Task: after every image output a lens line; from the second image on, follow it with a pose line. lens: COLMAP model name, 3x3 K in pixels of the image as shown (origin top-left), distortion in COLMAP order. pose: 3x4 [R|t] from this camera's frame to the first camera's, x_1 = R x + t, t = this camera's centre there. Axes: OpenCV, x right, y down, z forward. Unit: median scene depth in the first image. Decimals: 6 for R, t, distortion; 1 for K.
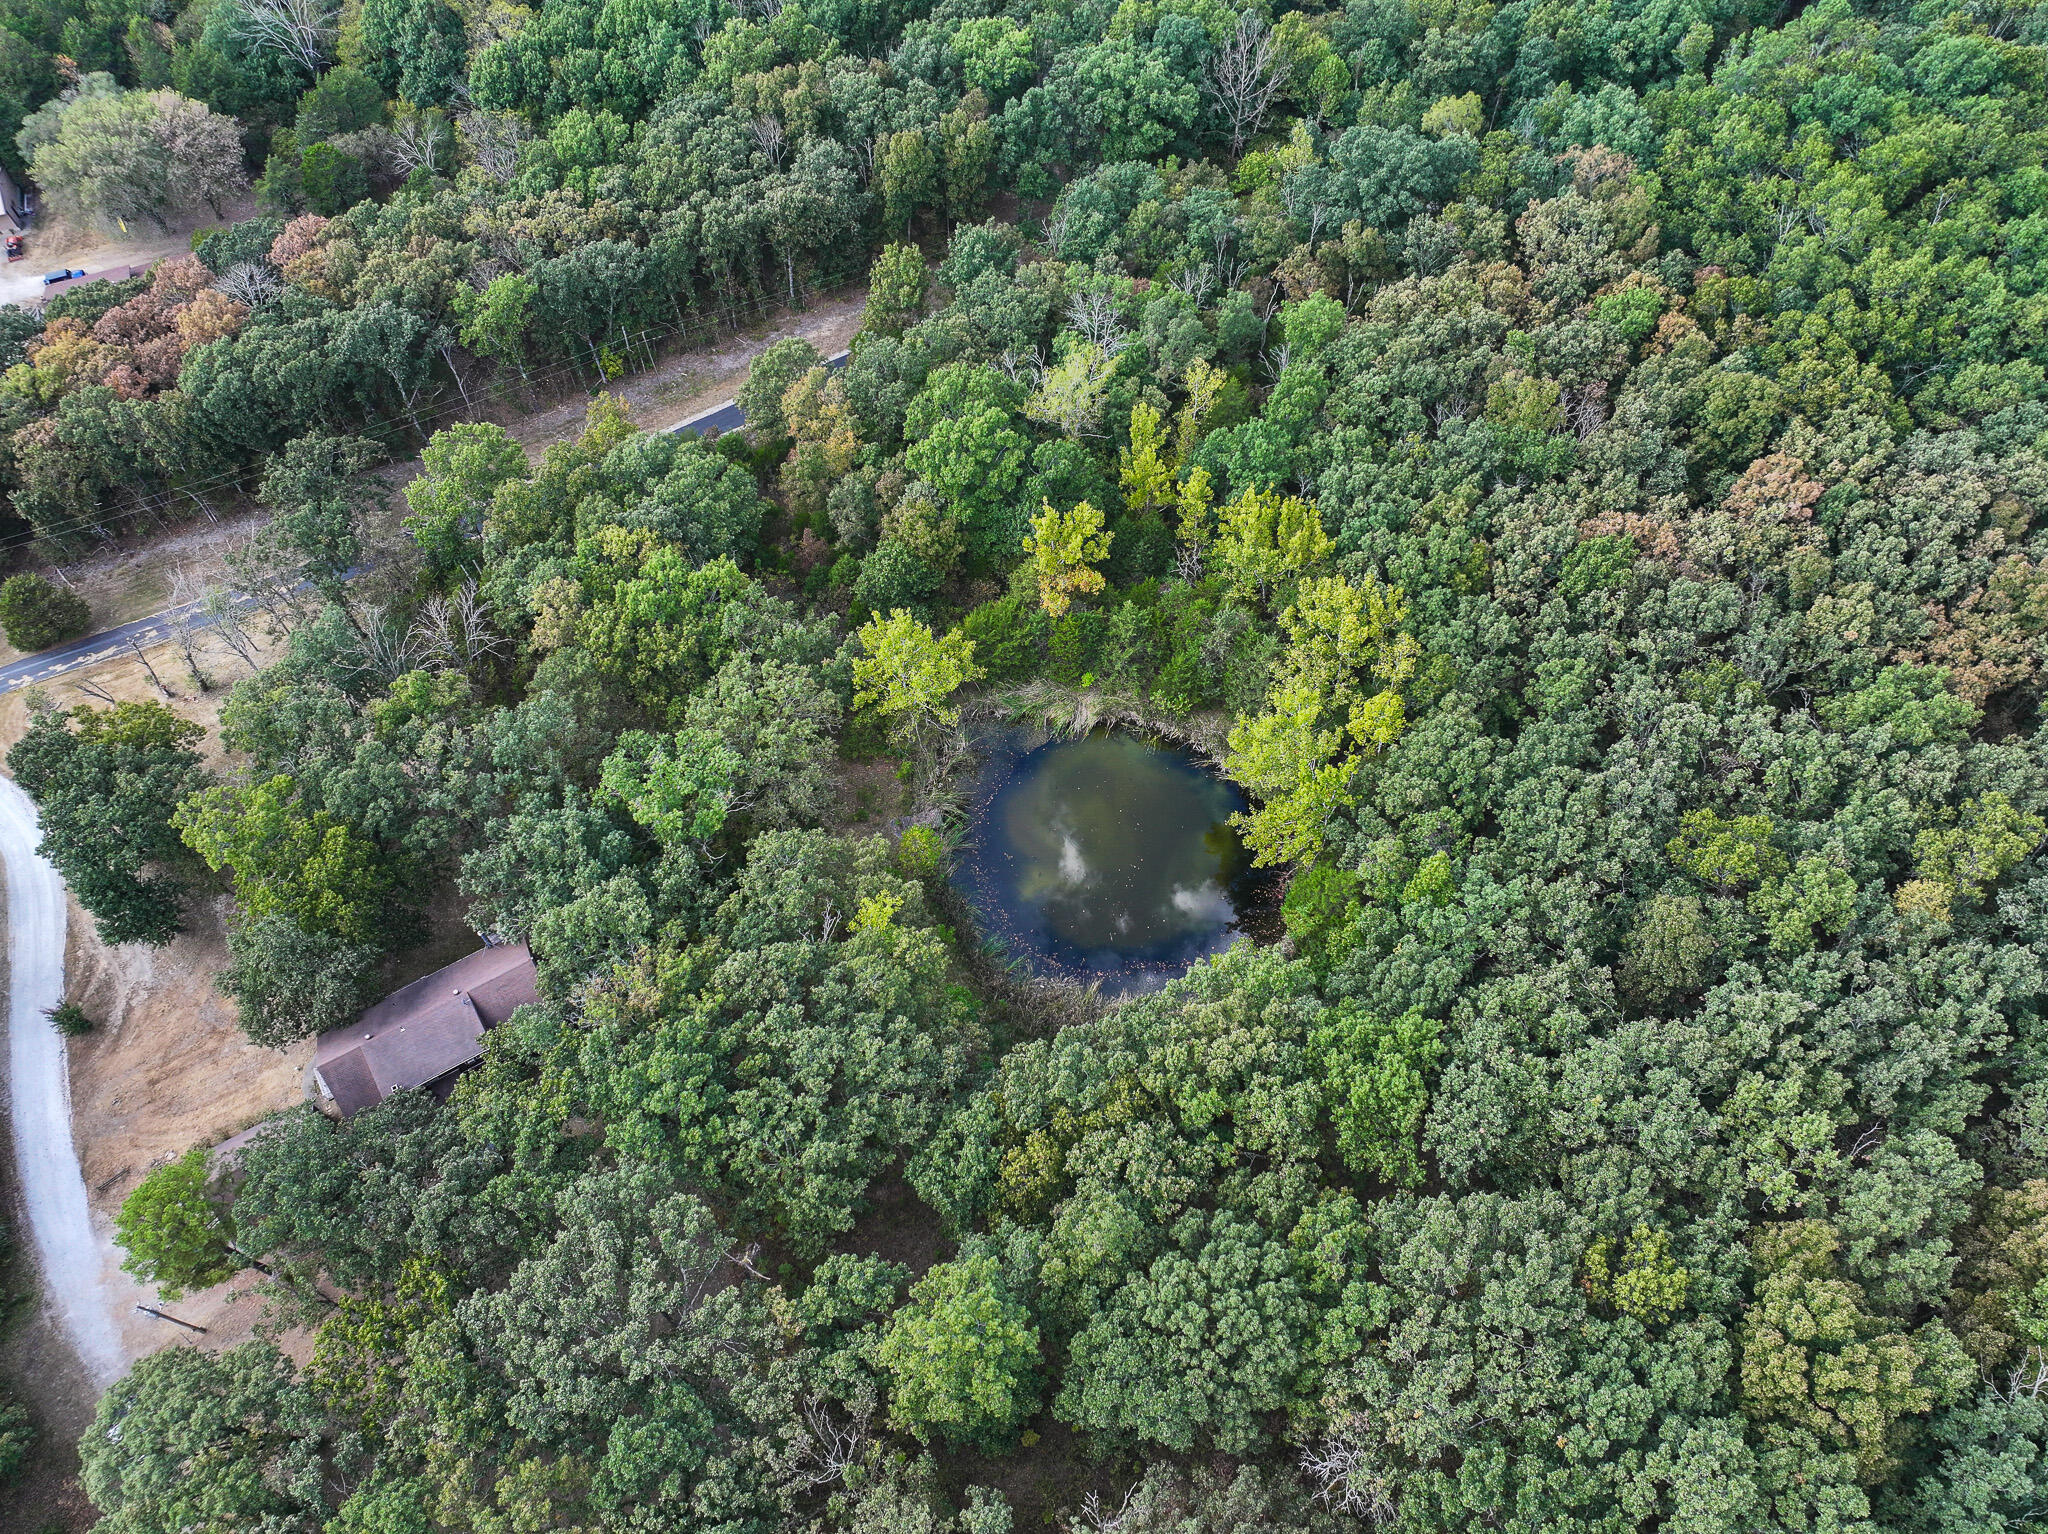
lens RADIAL K [[1415.7, 0, 1024.0], [0, 1415.7, 767.0], [0, 0, 1]] dist [-0.002130, 0.001652]
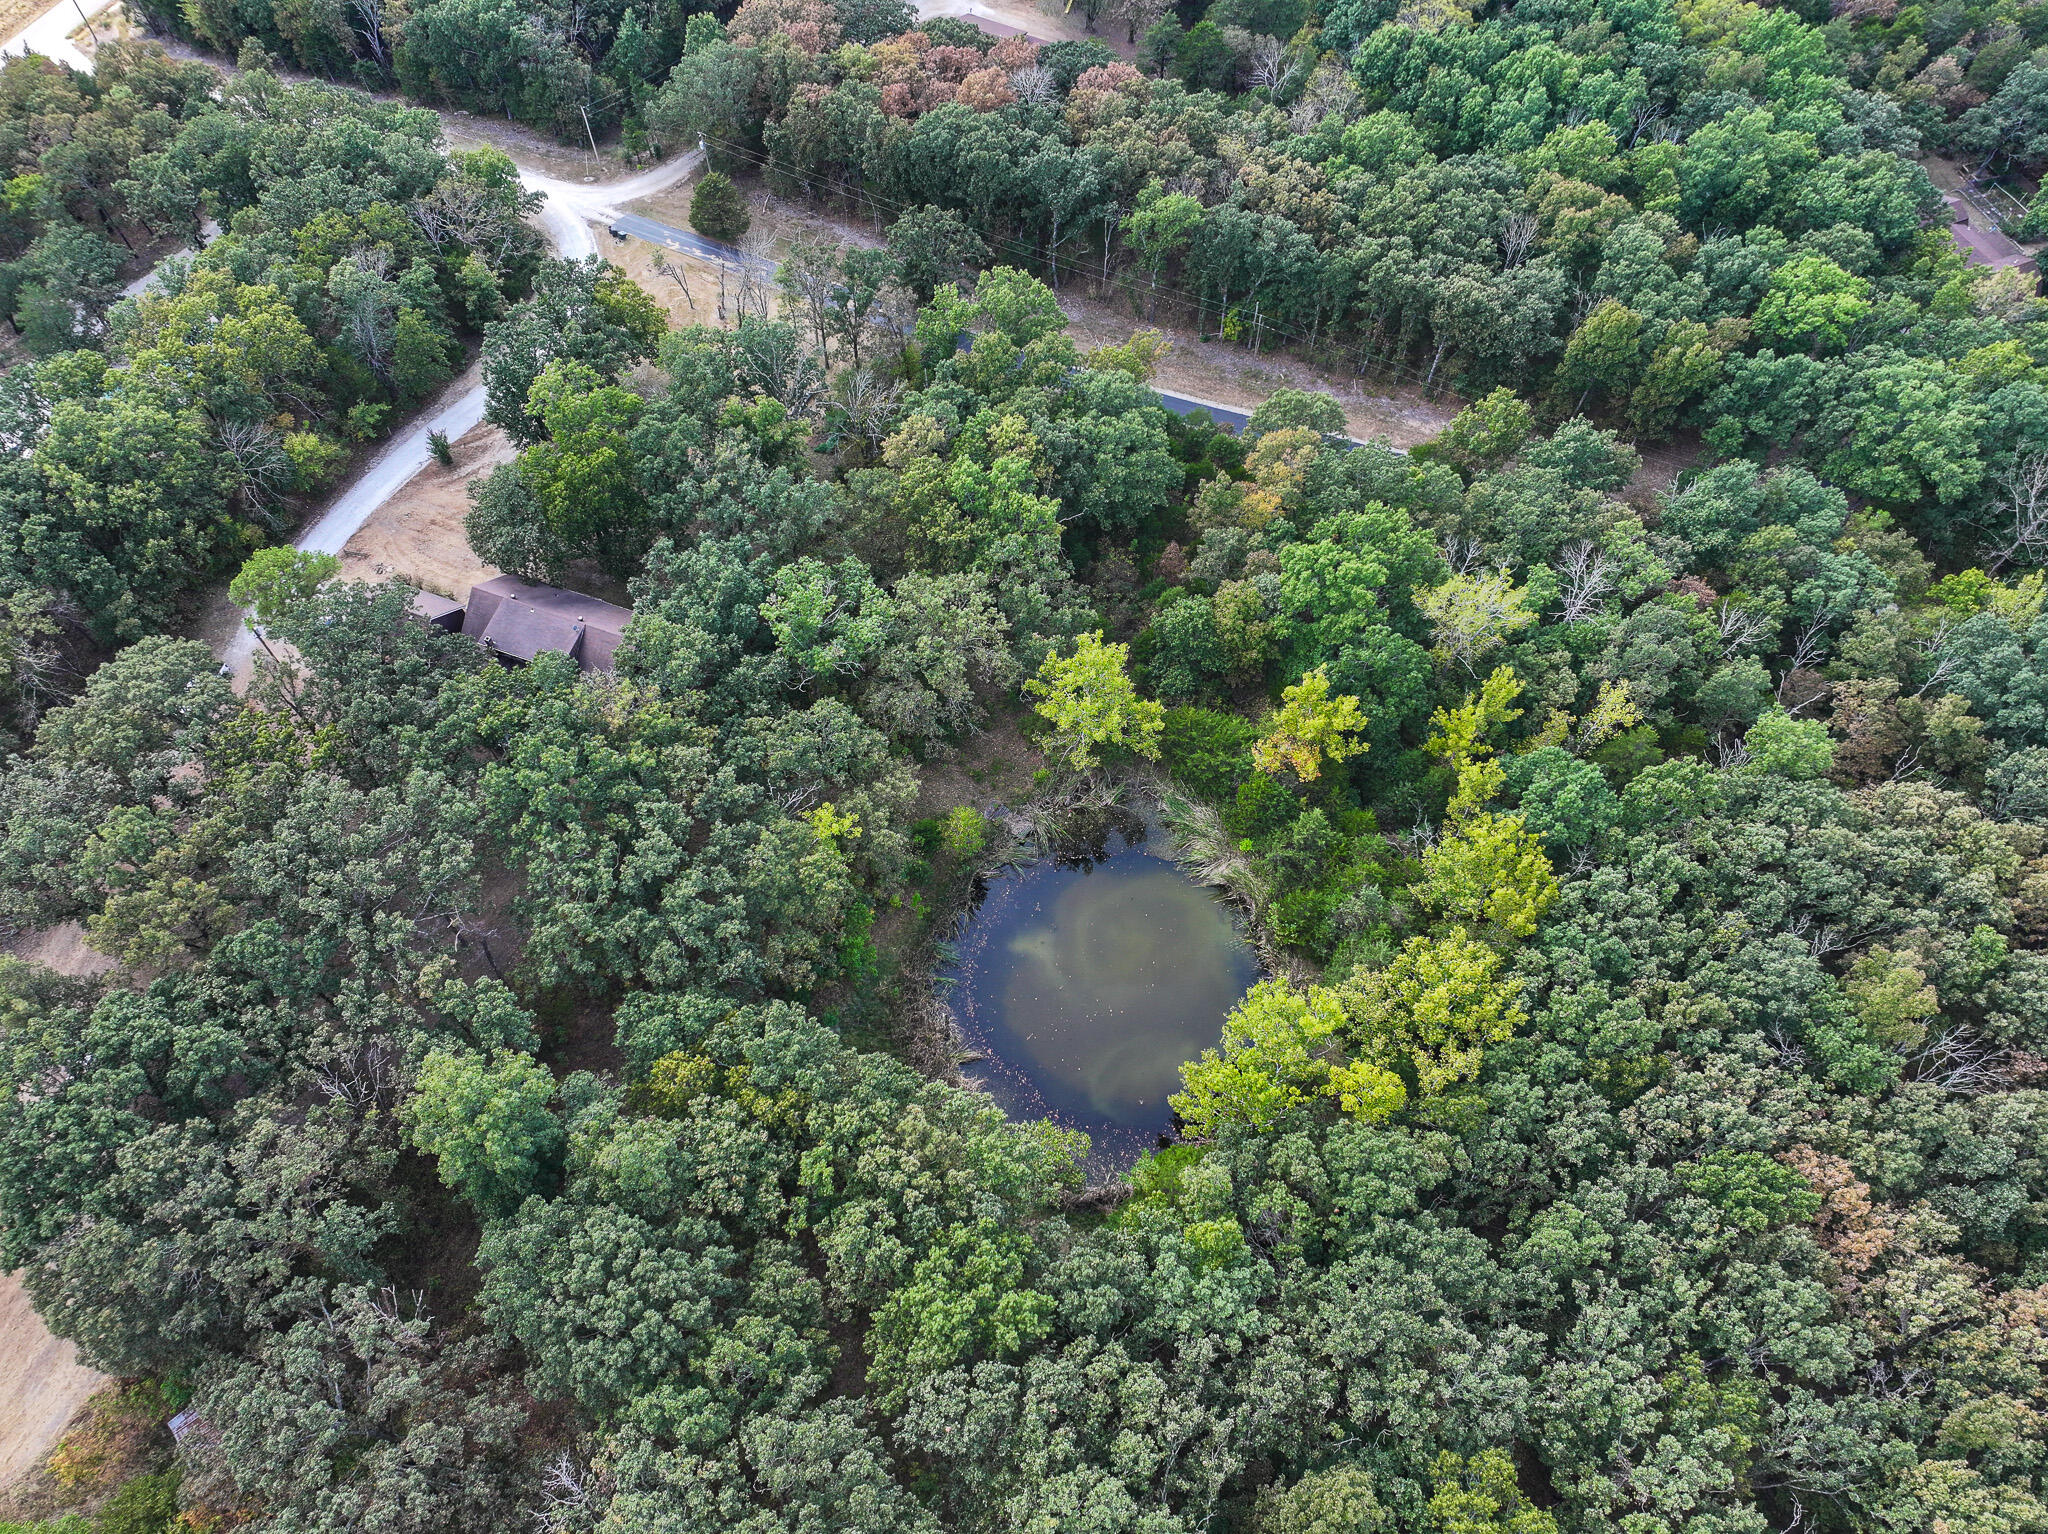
lens RADIAL K [[1415.7, 0, 1024.0], [0, 1415.7, 767.0], [0, 0, 1]] dist [-0.002130, 0.001652]
pose [[0.612798, 0.678281, -0.405479, 0.322518], [-0.679004, 0.714436, 0.168924, -0.169759], [0.404267, 0.171805, 0.898360, 0.105132]]
